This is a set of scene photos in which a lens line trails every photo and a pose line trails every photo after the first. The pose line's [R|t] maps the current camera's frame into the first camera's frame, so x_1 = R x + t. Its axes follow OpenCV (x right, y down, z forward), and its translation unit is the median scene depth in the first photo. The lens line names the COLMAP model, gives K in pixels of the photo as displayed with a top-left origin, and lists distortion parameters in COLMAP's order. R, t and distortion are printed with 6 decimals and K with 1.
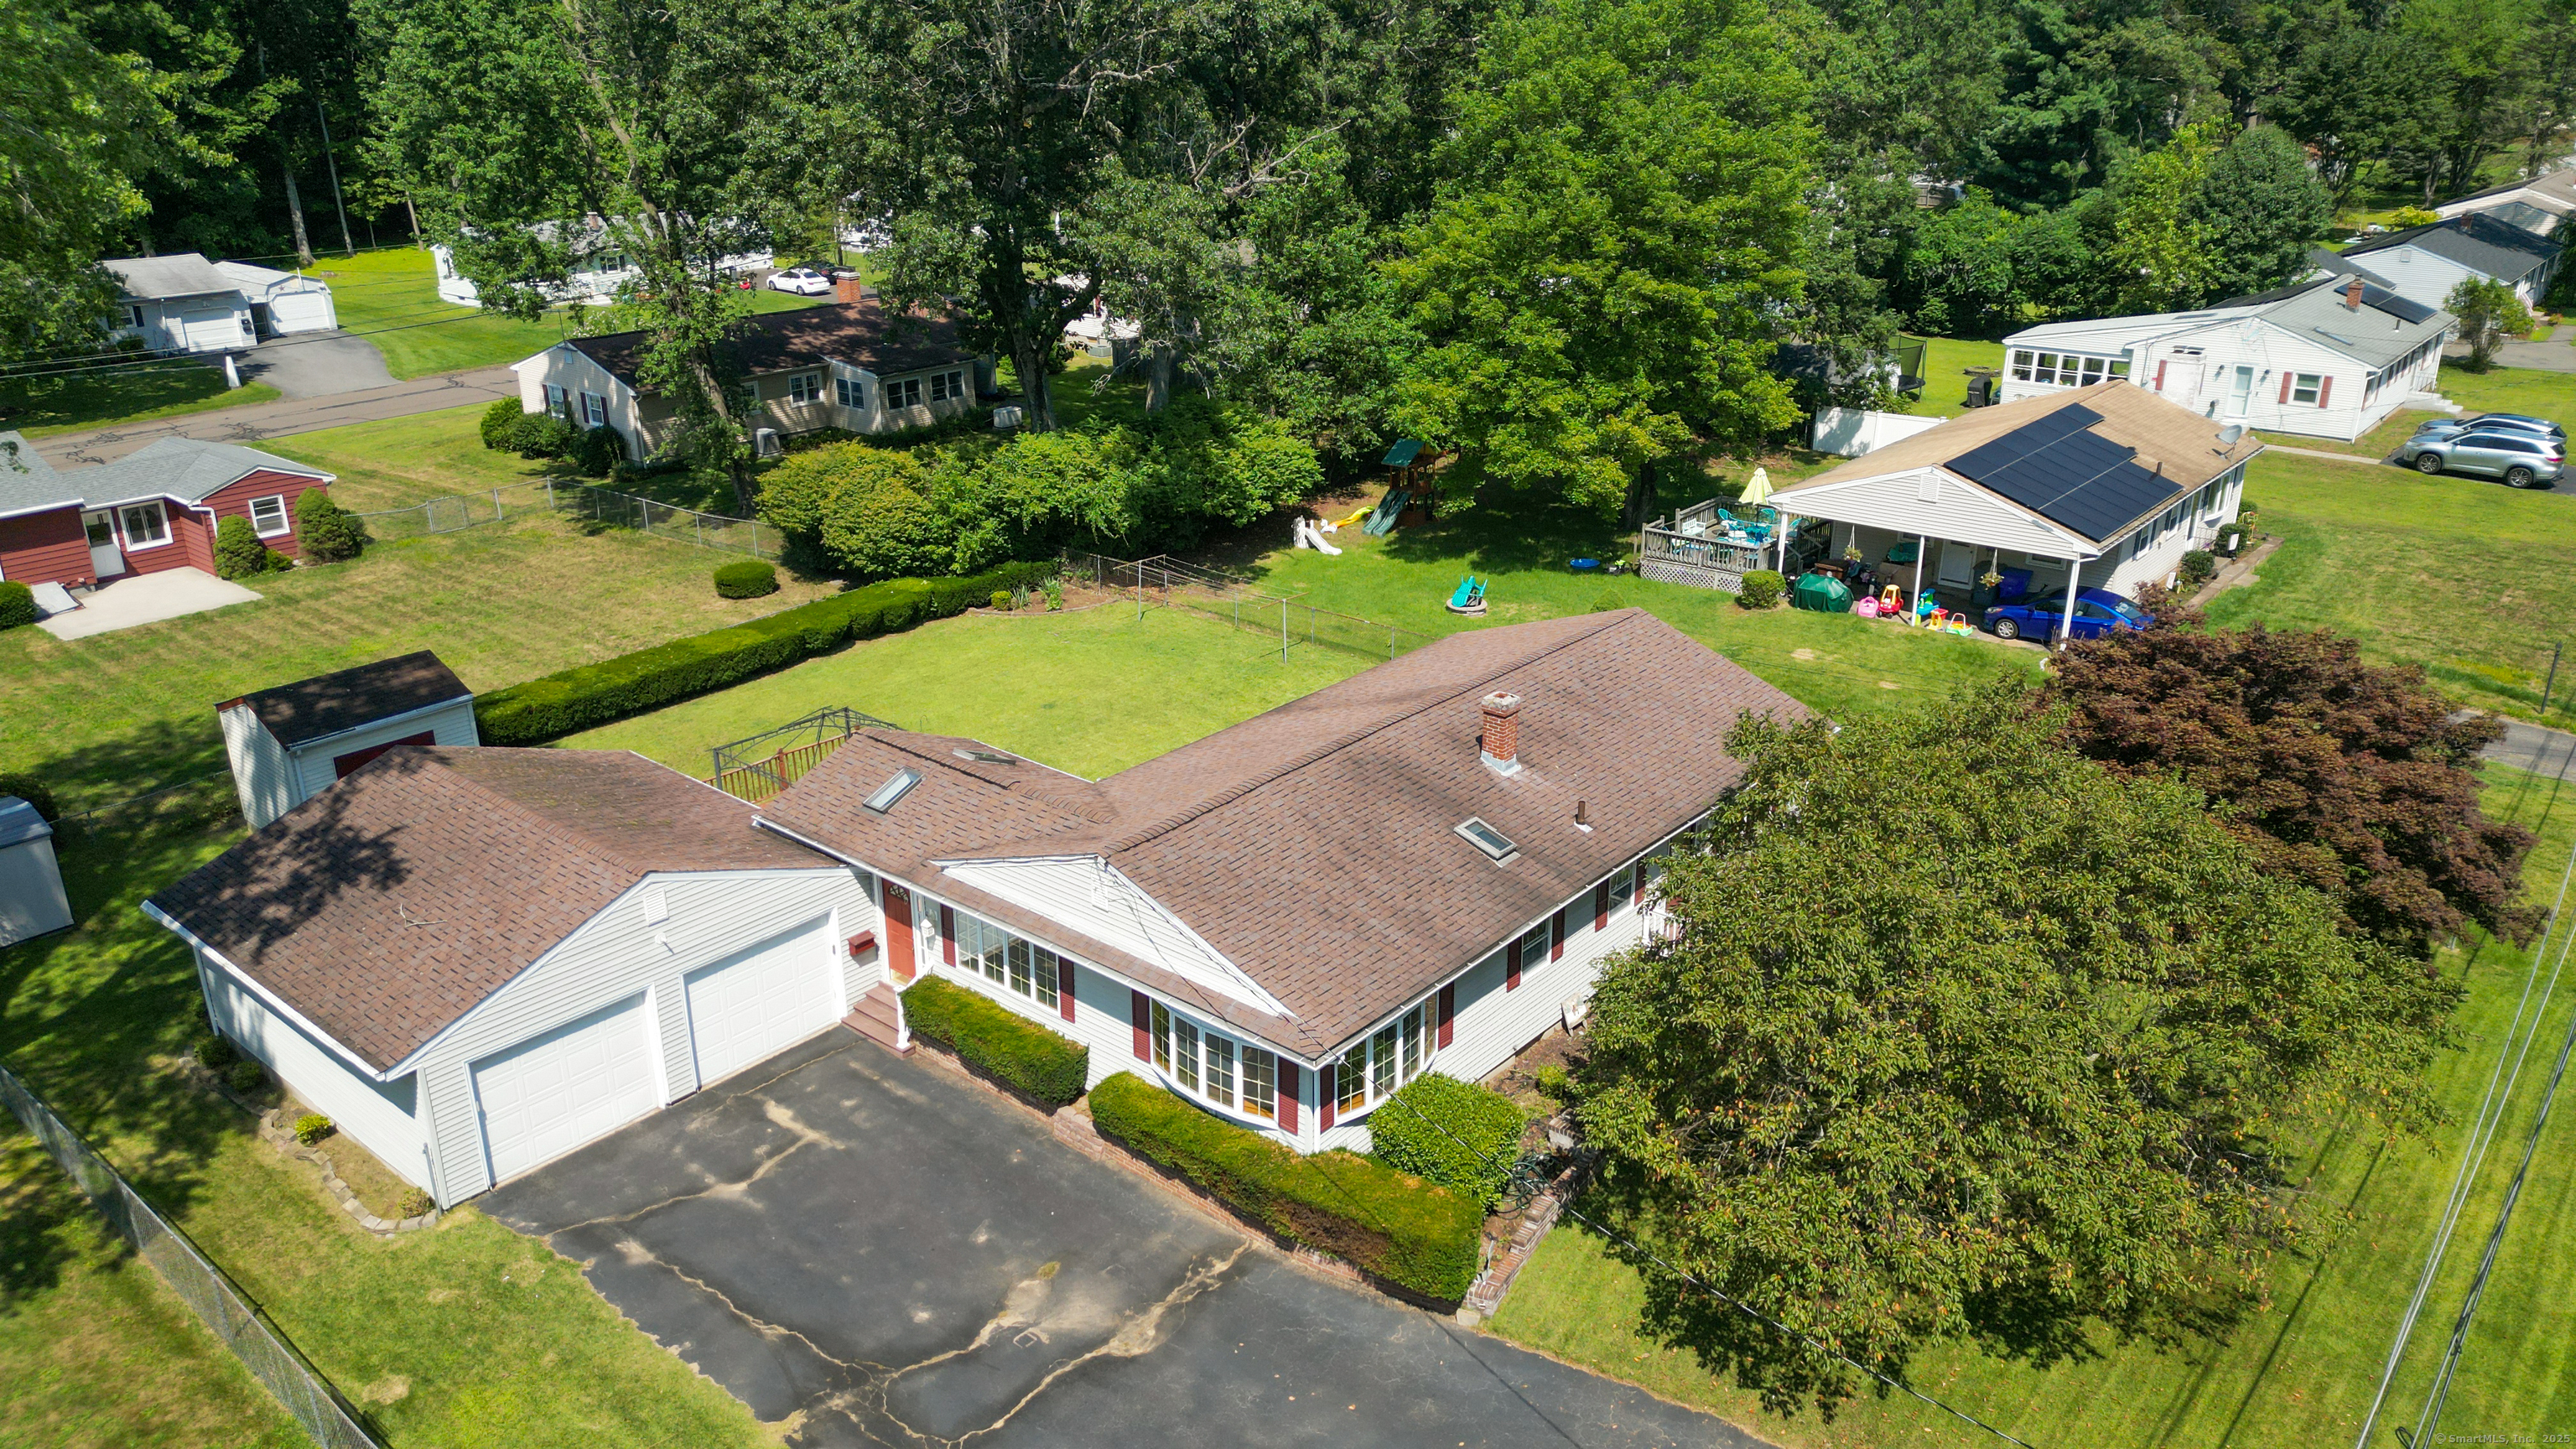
lens RADIAL K [[1799.9, 0, 1288.0], [0, 1799.9, 724.5], [0, 0, 1]] dist [0.082638, -0.063158]
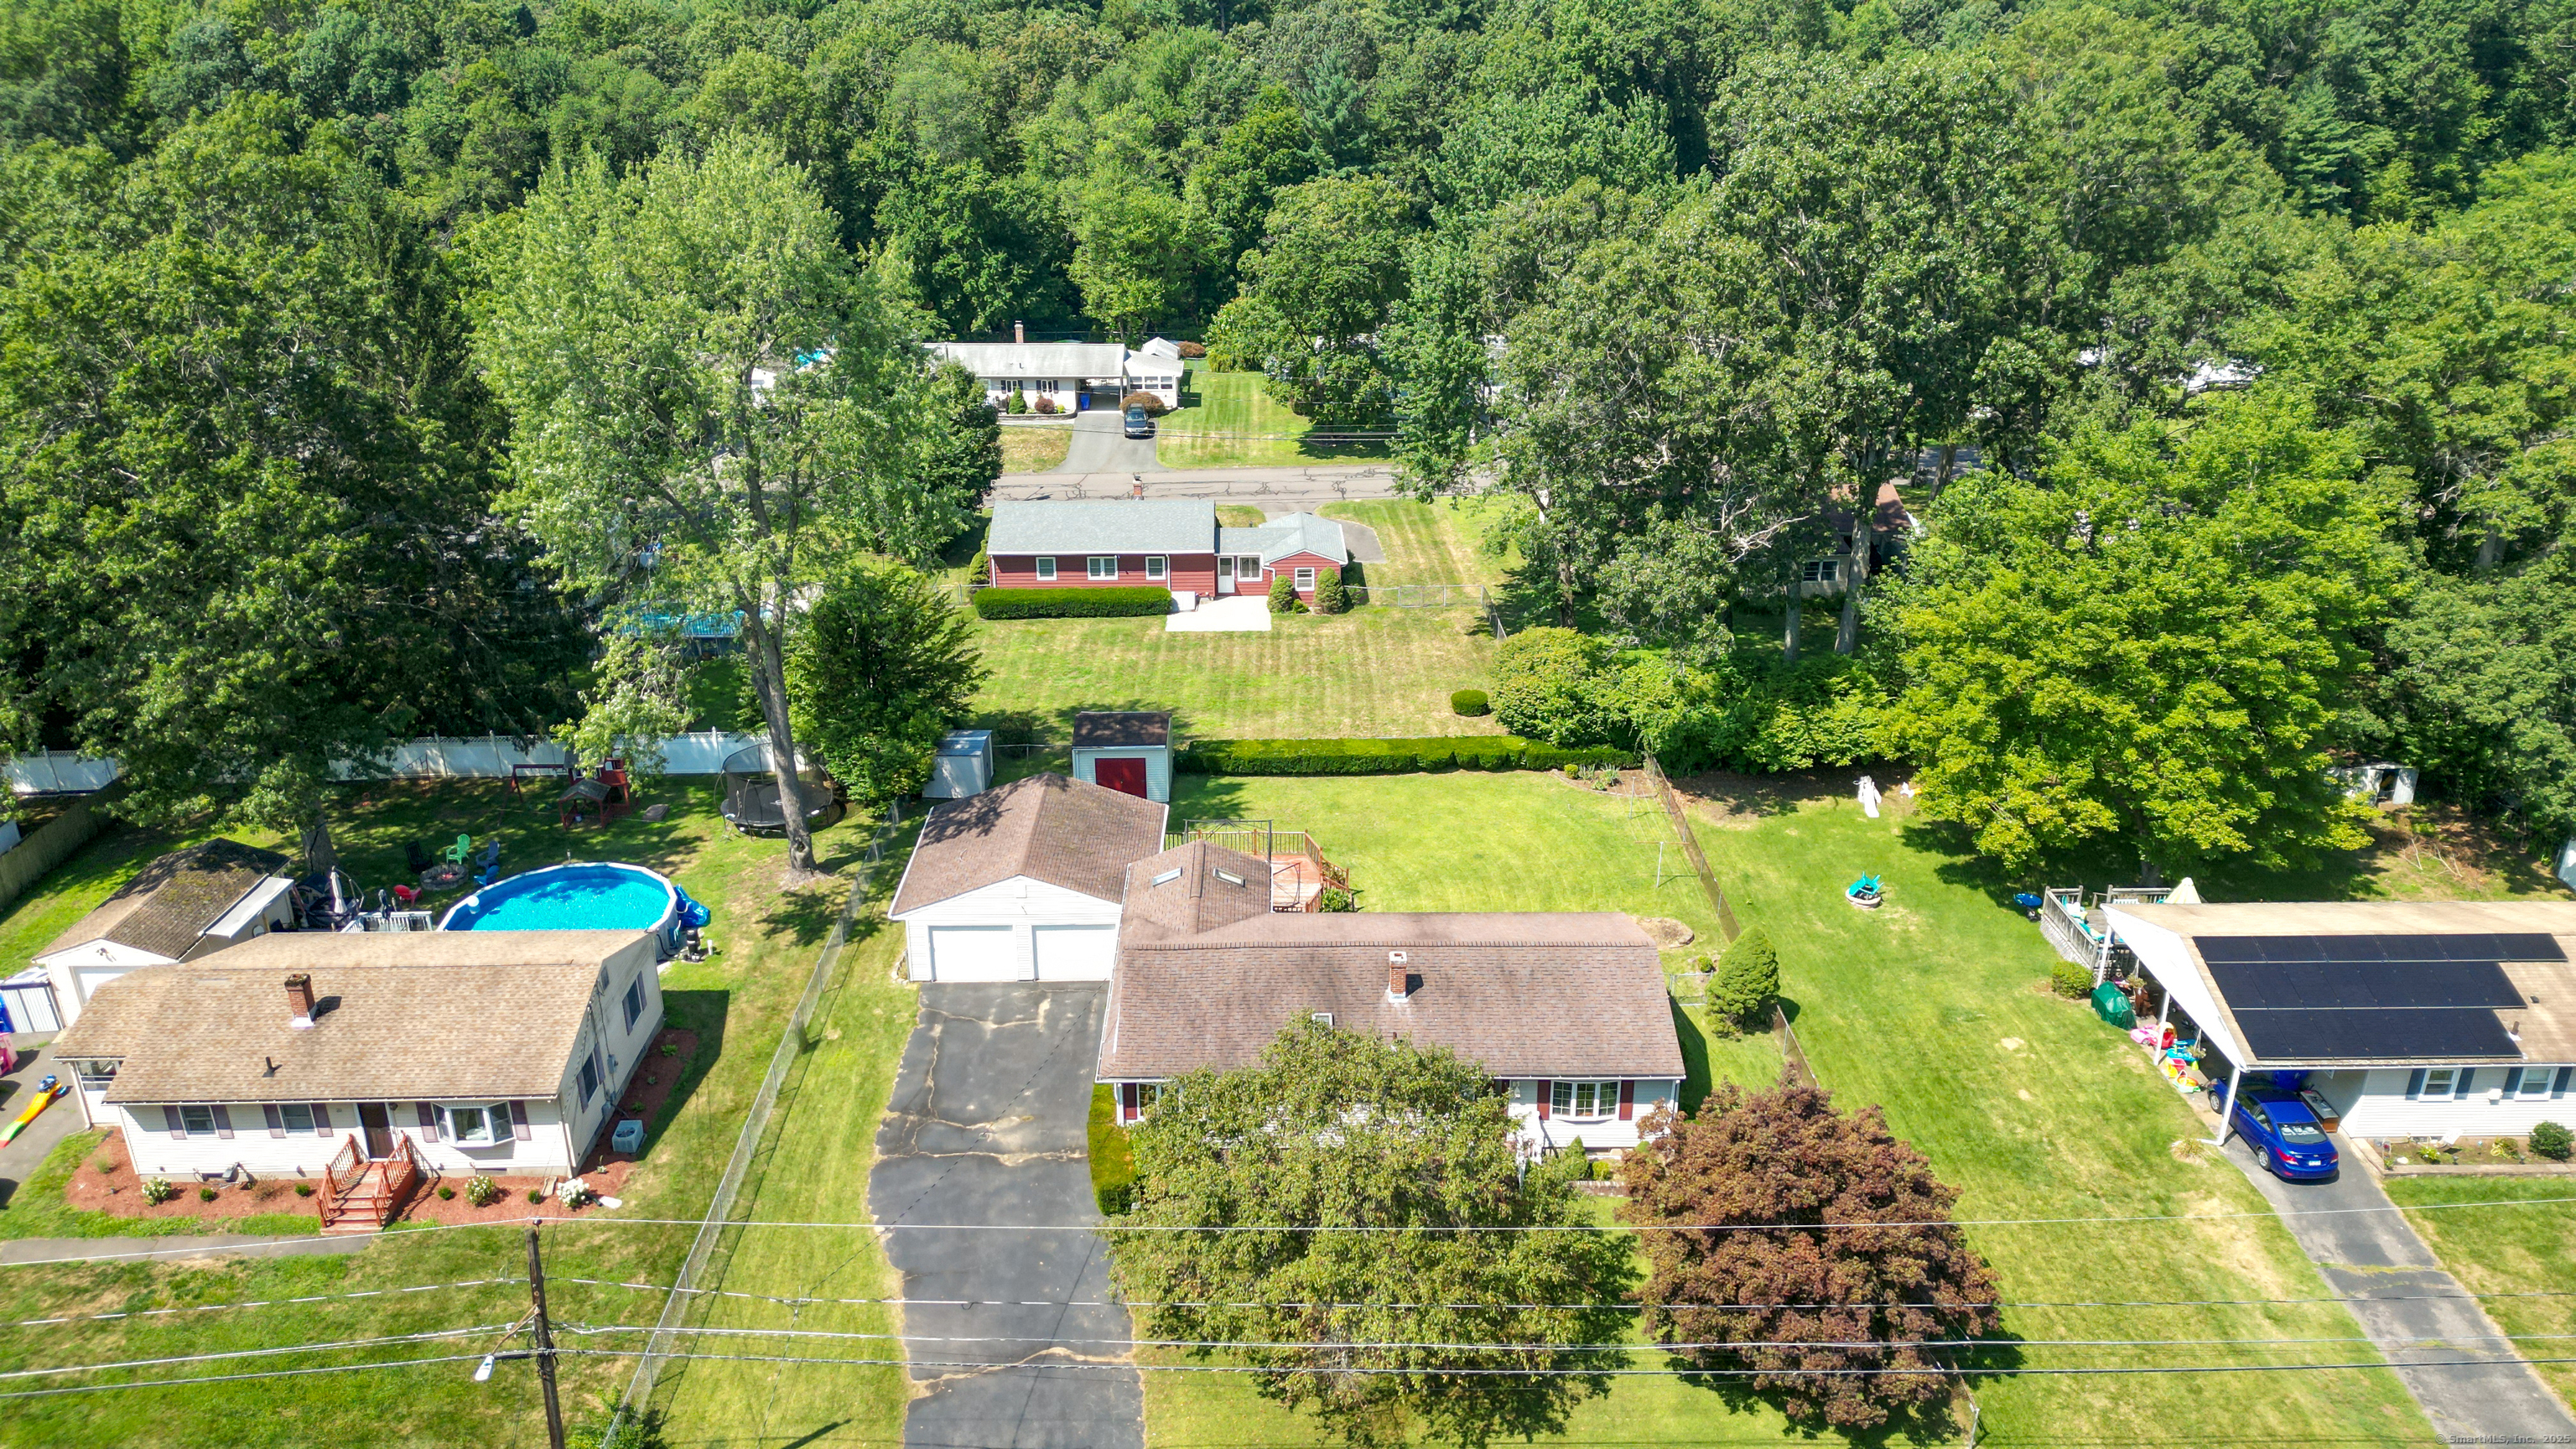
lens RADIAL K [[1799.9, 0, 1288.0], [0, 1799.9, 724.5], [0, 0, 1]] dist [0.082638, -0.063158]
pose [[0.655916, 0.298443, -0.693330, 0.709166], [-0.272139, 0.950244, 0.151578, -0.275078], [0.704070, 0.089260, 0.704498, -0.162452]]
